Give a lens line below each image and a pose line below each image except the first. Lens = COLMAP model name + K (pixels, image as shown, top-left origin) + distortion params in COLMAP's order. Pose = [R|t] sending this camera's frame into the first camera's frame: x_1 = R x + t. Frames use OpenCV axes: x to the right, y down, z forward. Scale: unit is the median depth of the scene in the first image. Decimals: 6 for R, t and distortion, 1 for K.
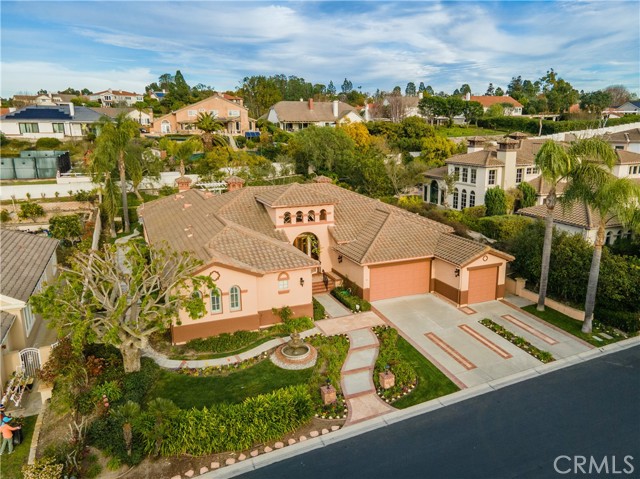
lens RADIAL K [[477.6, 0, 337.6], [0, 477.6, 240.7], [0, 0, 1]] dist [0.035135, 0.005118]
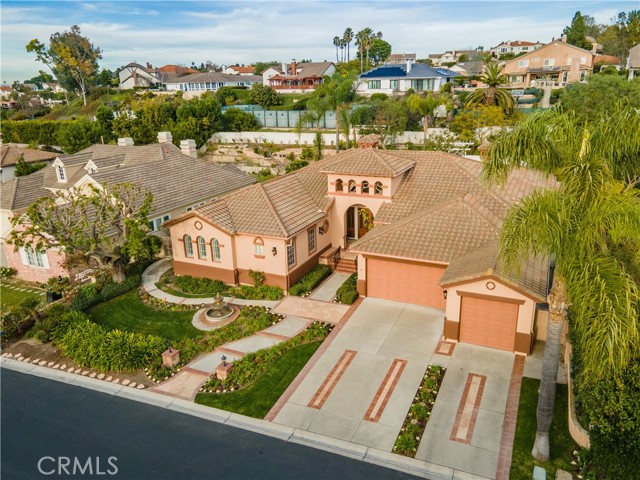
lens RADIAL K [[477.6, 0, 337.6], [0, 477.6, 241.2], [0, 0, 1]] dist [0.035135, 0.005118]
pose [[0.672462, 0.221105, -0.706334, 0.590728], [-0.153680, 0.975249, 0.158974, -0.091766], [0.724001, 0.001645, 0.689797, 0.368275]]
